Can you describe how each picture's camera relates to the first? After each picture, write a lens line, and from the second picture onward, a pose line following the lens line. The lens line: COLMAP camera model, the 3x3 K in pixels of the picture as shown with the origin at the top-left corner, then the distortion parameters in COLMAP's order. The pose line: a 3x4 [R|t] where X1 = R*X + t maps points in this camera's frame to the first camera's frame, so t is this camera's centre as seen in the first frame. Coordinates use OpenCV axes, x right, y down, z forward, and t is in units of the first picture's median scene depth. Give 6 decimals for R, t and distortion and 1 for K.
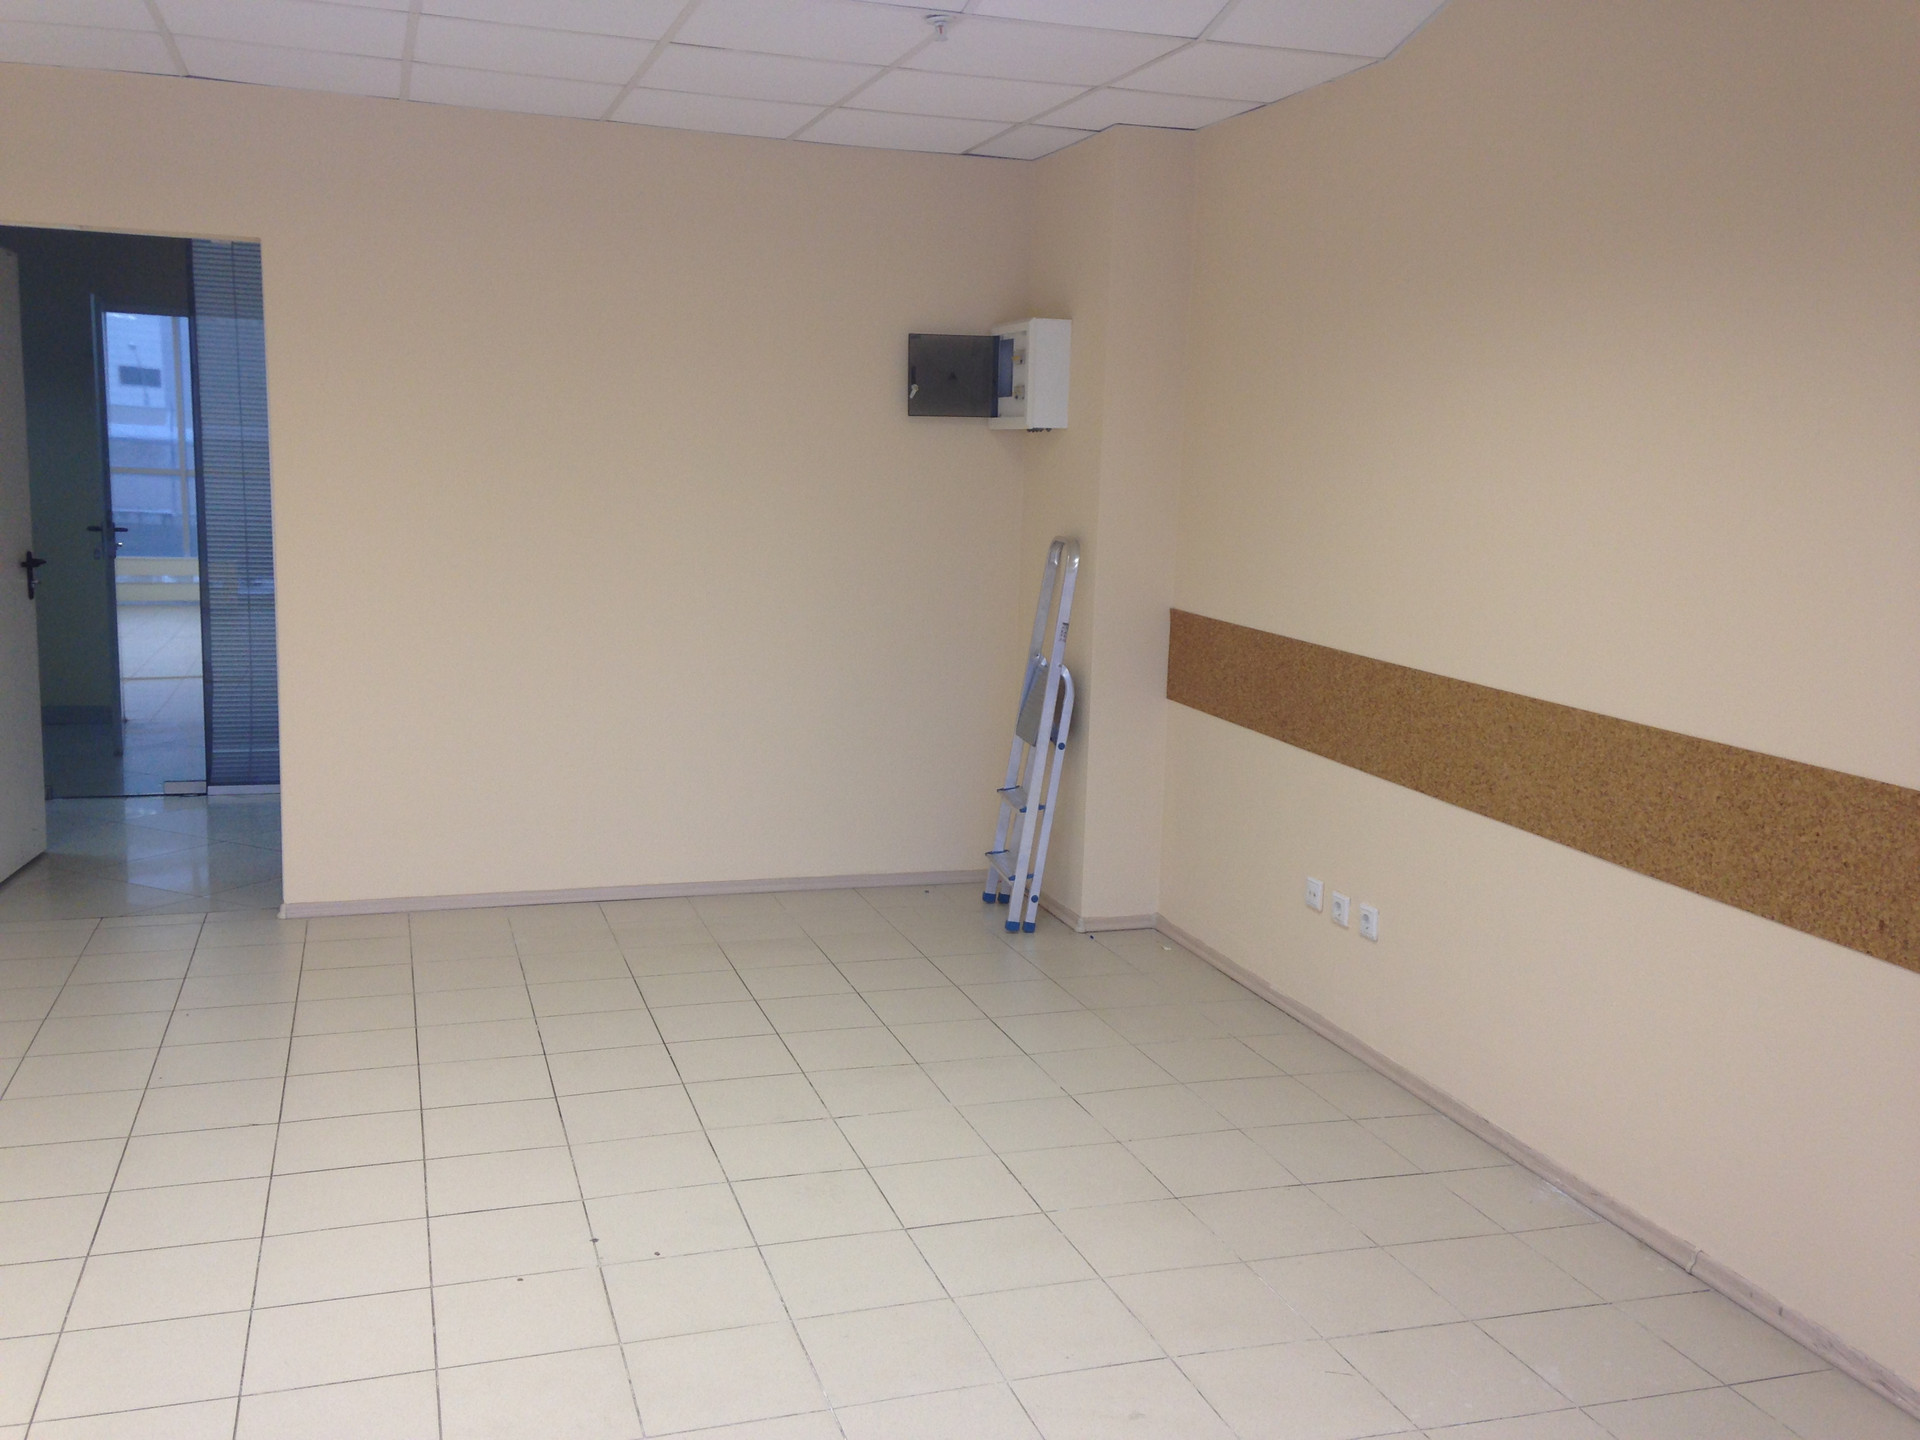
lens RADIAL K [[1797.5, 0, 960.9], [0, 1797.5, 719.3], [0, 0, 1]] dist [0.020487, 0.000000]
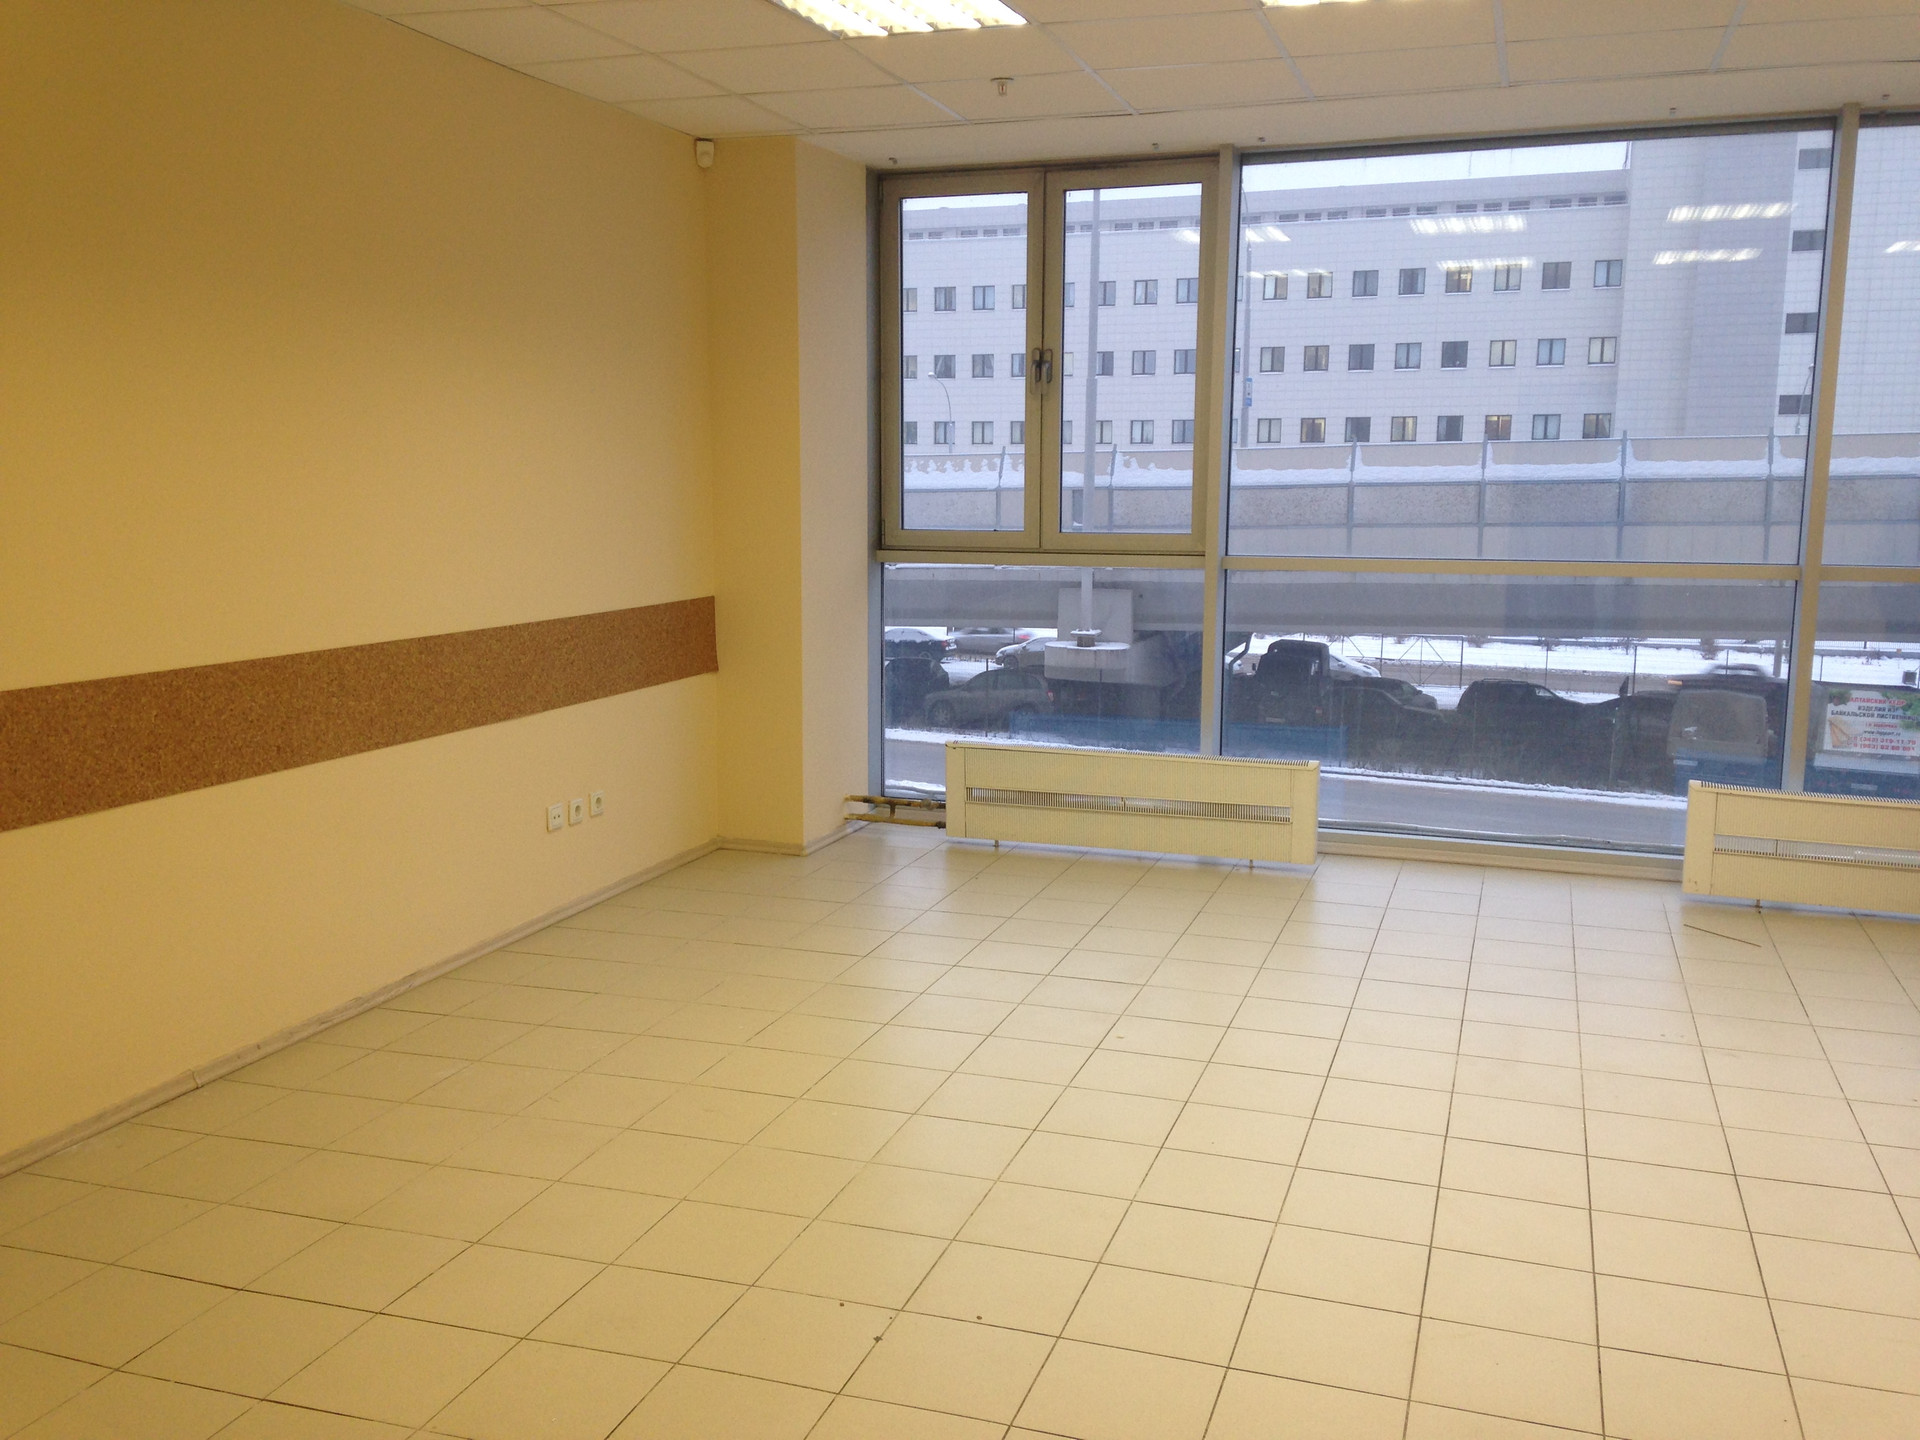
lens RADIAL K [[1797.5, 0, 957.4], [0, 1797.5, 721.3], [0, 0, 1]] dist [0.020487, 0.000000]
pose [[-0.817434, -0.115178, 0.564390, -0.696377], [0.051385, 0.961318, 0.270604, -0.248148], [-0.573726, 0.250202, -0.779896, 1.577705]]
